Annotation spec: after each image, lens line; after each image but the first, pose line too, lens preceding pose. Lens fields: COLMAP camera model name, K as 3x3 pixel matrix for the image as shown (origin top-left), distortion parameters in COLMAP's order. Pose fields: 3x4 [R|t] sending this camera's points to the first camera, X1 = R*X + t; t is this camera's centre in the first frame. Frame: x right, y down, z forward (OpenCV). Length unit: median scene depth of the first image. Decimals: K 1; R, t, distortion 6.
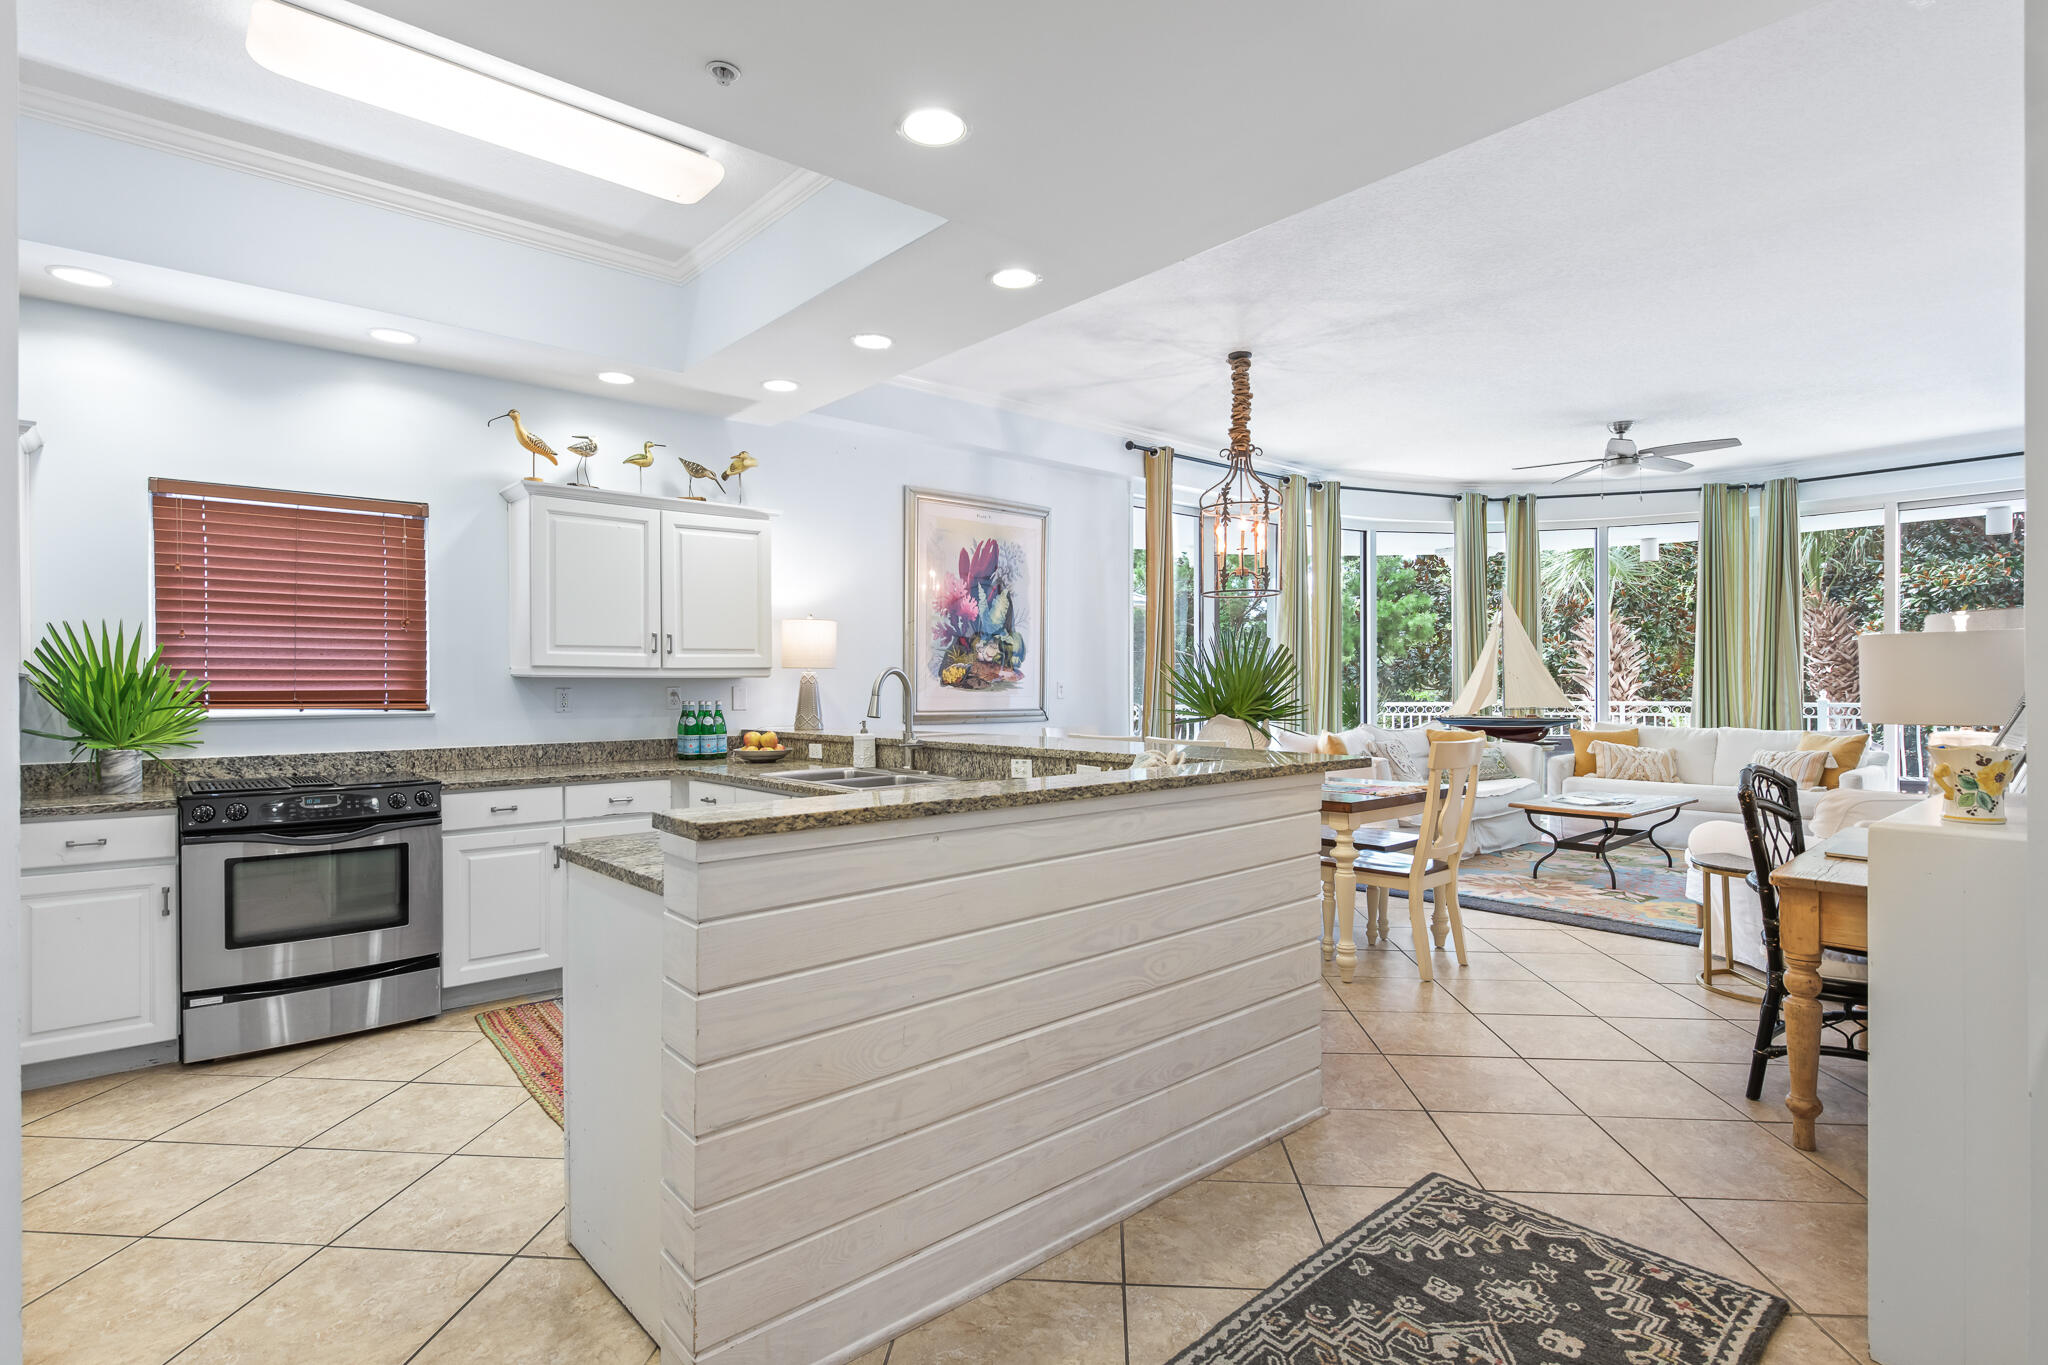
lens RADIAL K [[1016.8, 0, 1004.3], [0, 1016.8, 687.1], [0, 0, 1]] dist [0.010093, -0.002244]
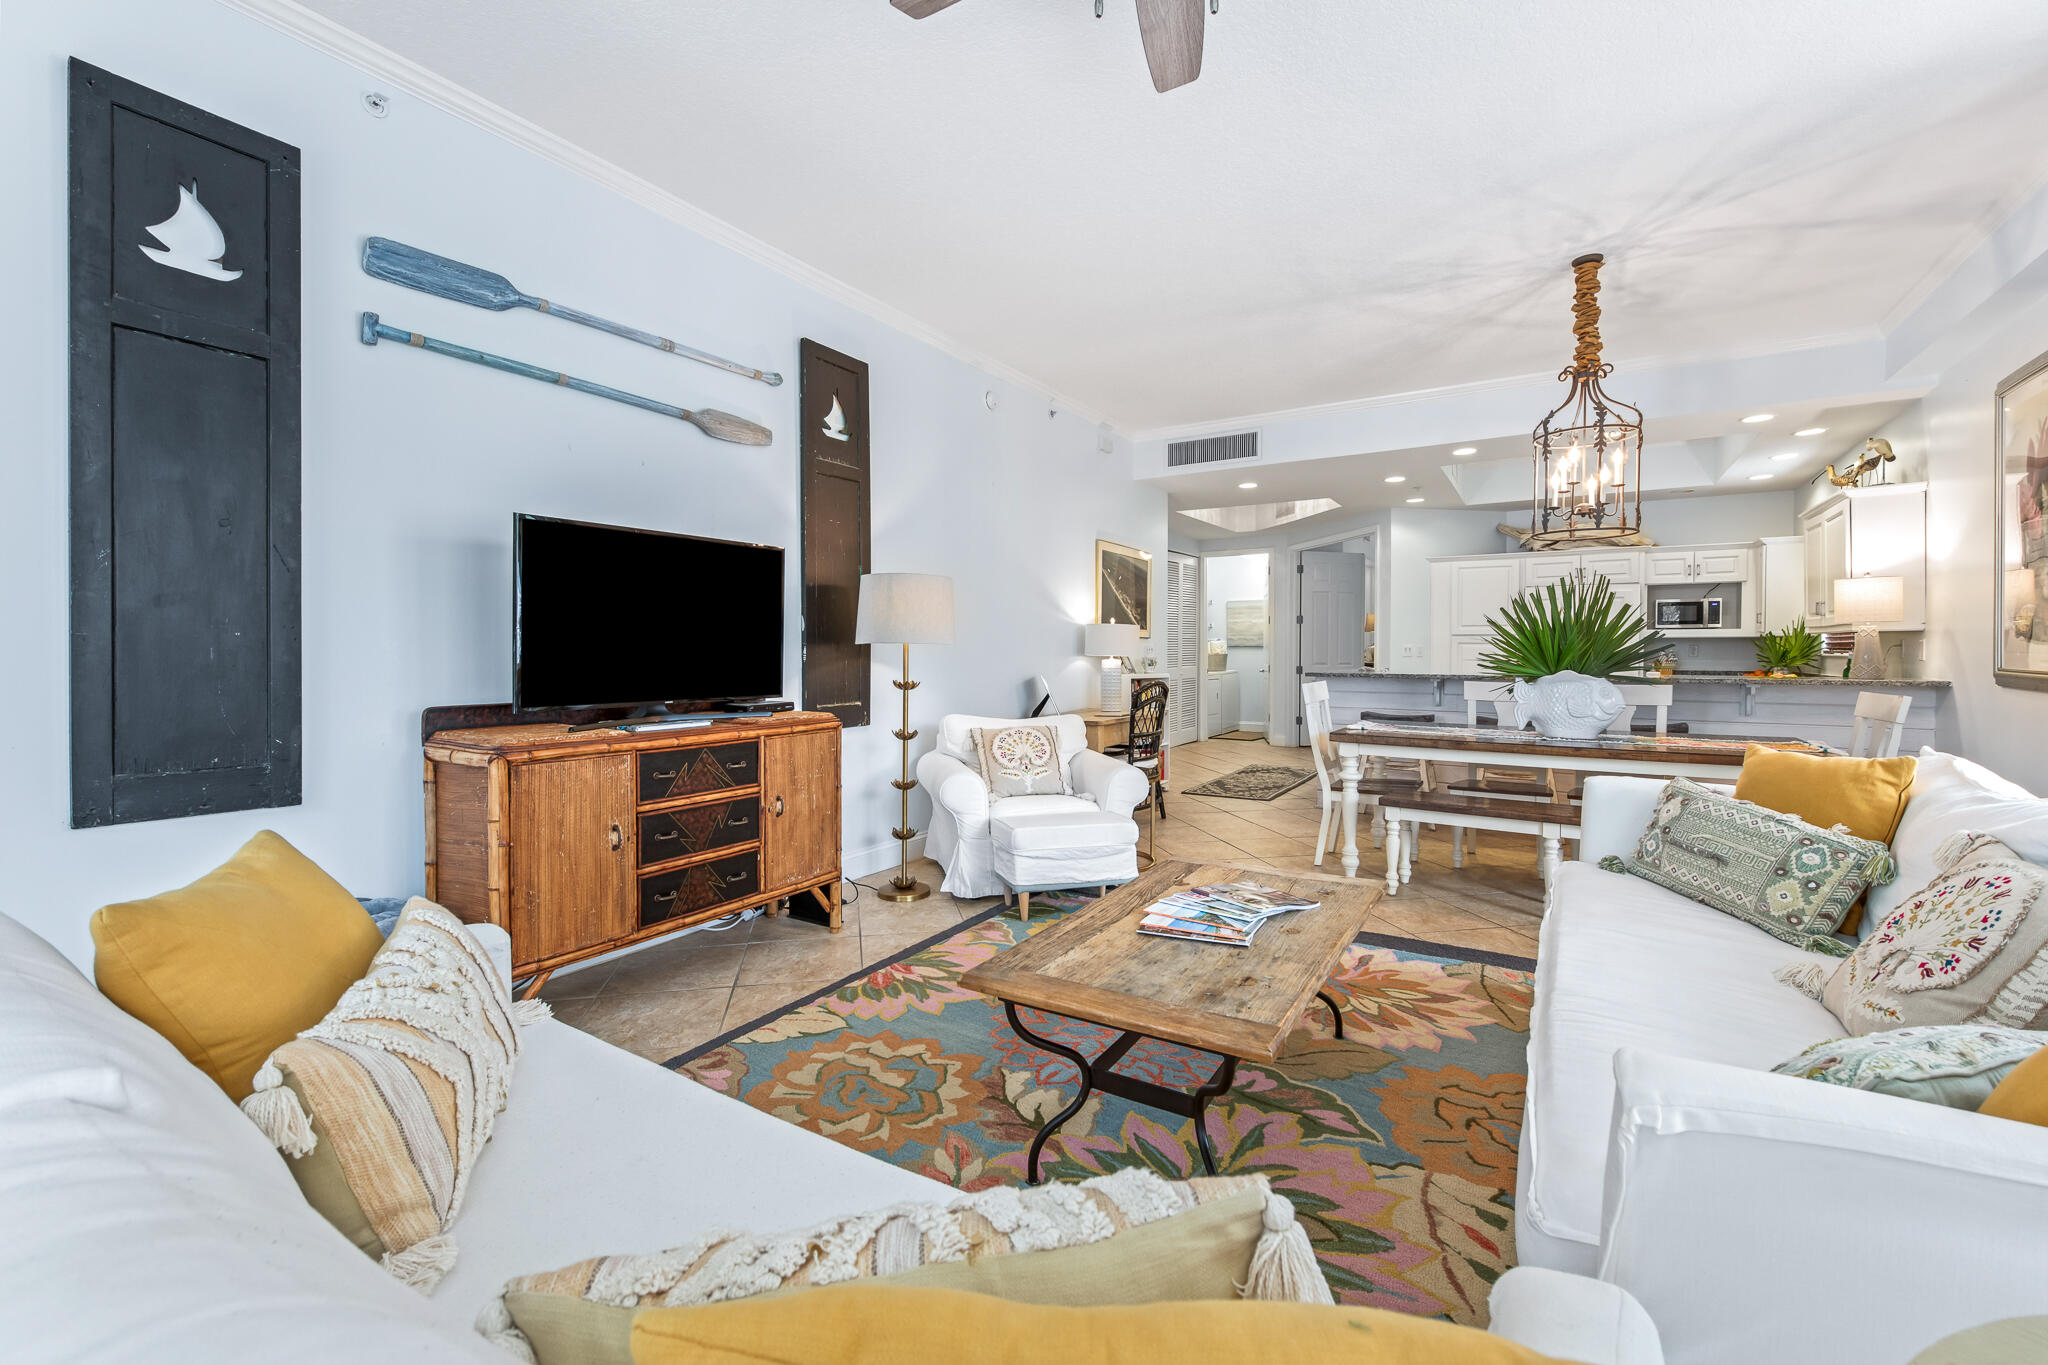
lens RADIAL K [[887.0, 0, 1008.4], [0, 887.0, 664.0], [0, 0, 1]] dist [0.005119, -0.000742]
pose [[-0.958119, 0.011046, -0.286157, 1.045930], [0.006083, 0.999815, 0.018227, 0.002937], [0.286306, 0.015723, -0.958009, 1.797838]]
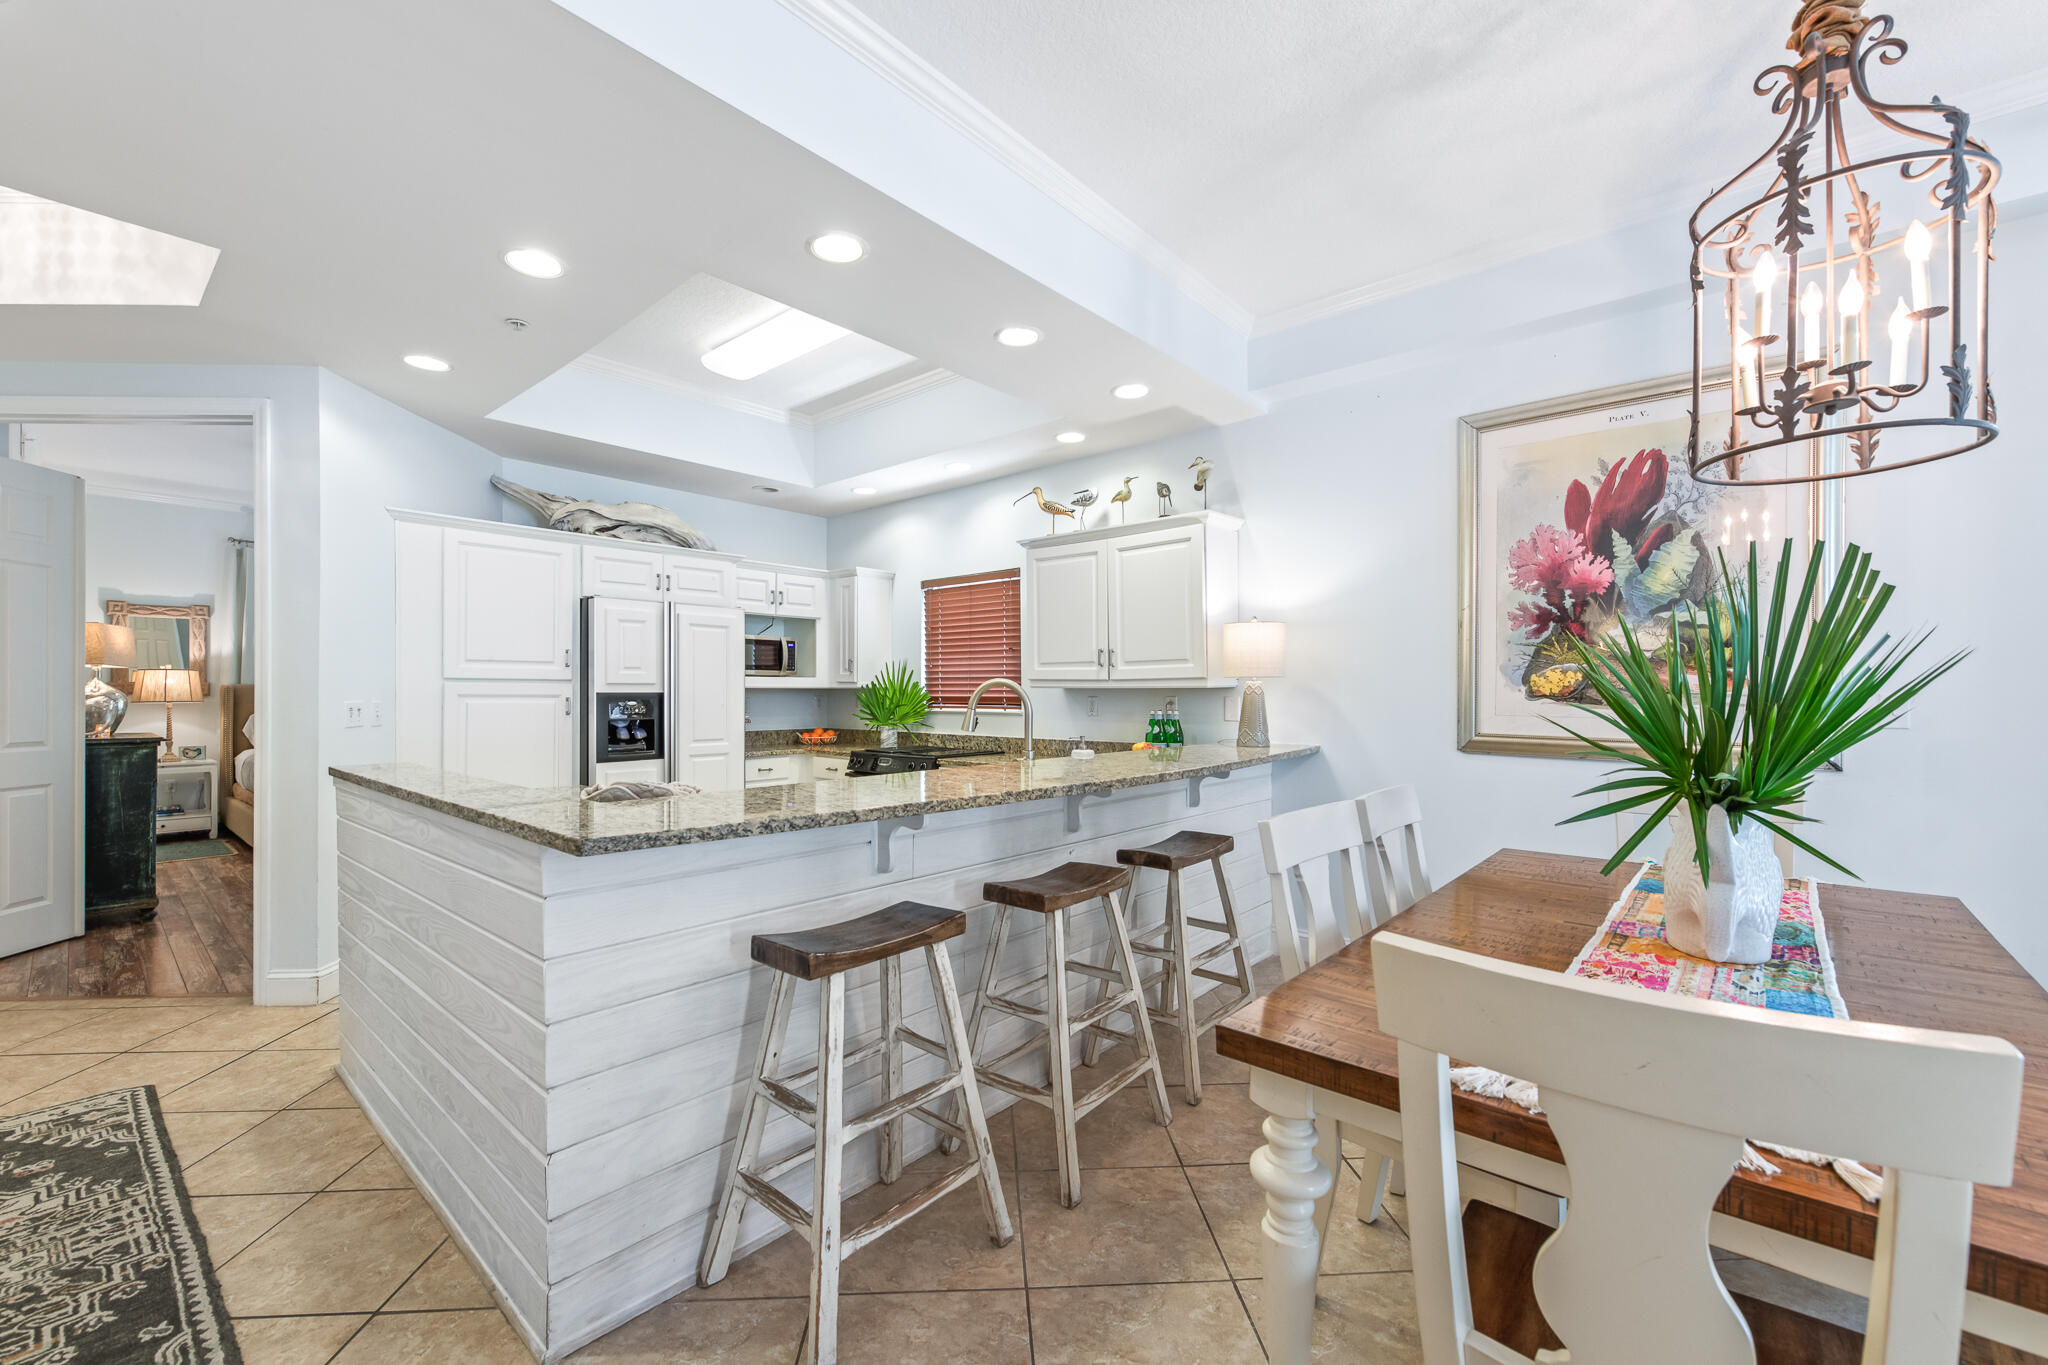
lens RADIAL K [[833.6, 0, 1023.9], [0, 833.6, 692.3], [0, 0, 1]] dist [-0.004903, 0.000269]
pose [[0.141634, 0.008447, -0.989883, 0.550428], [-0.000964, 0.999964, 0.008395, -0.012144], [0.989919, -0.000235, 0.141637, 0.765076]]
